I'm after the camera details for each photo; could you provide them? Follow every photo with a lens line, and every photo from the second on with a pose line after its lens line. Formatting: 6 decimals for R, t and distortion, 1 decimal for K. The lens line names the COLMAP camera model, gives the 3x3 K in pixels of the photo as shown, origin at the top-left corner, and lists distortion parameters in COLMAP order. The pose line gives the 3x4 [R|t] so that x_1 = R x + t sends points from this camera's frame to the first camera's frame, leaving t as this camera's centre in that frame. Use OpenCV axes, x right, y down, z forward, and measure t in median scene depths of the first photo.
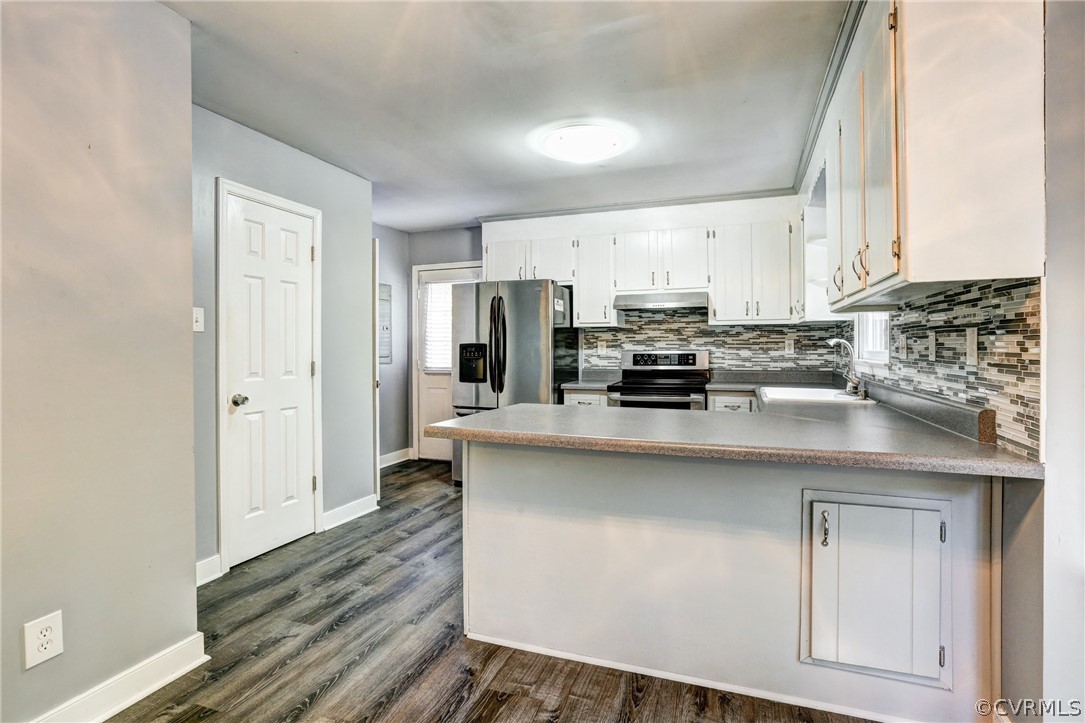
lens RADIAL K [[525.7, 0, 548.1], [0, 525.7, 353.8], [0, 0, 1]] dist [-0.020780, 0.003934]
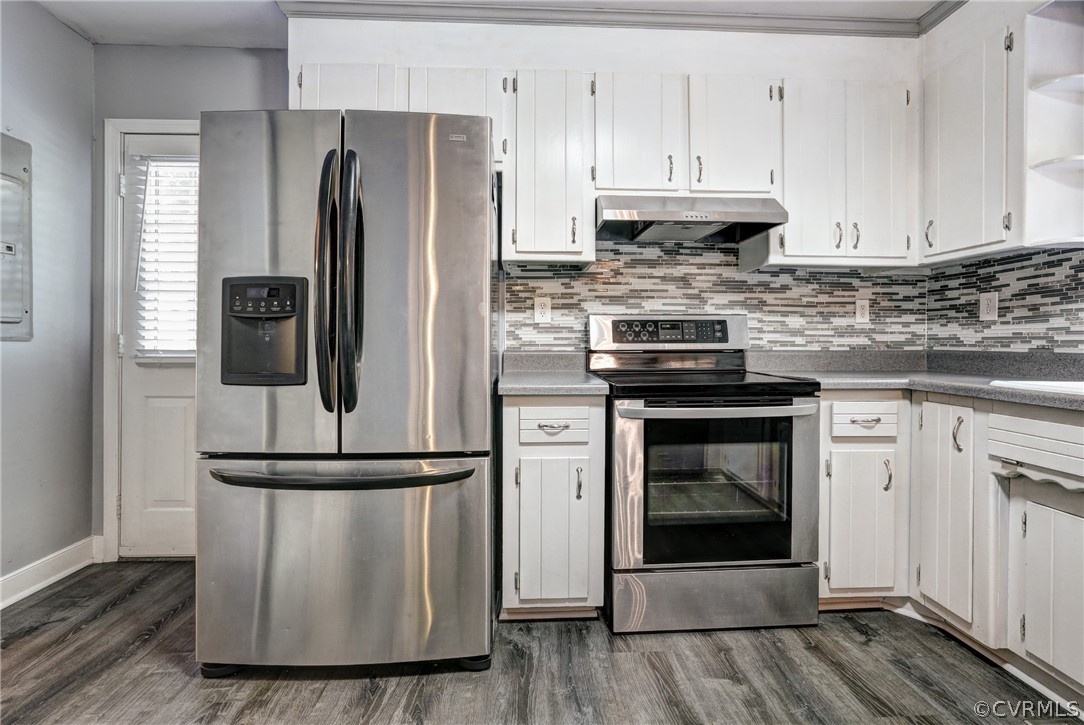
lens RADIAL K [[497.8, 0, 538.2], [0, 497.8, 342.4], [0, 0, 1]] dist [-0.023656, 0.006158]
pose [[0.927340, 0.003841, 0.374199, -0.092385], [-0.001943, 0.999983, -0.005450, 0.025879], [-0.374214, 0.004327, 0.927332, 0.597938]]
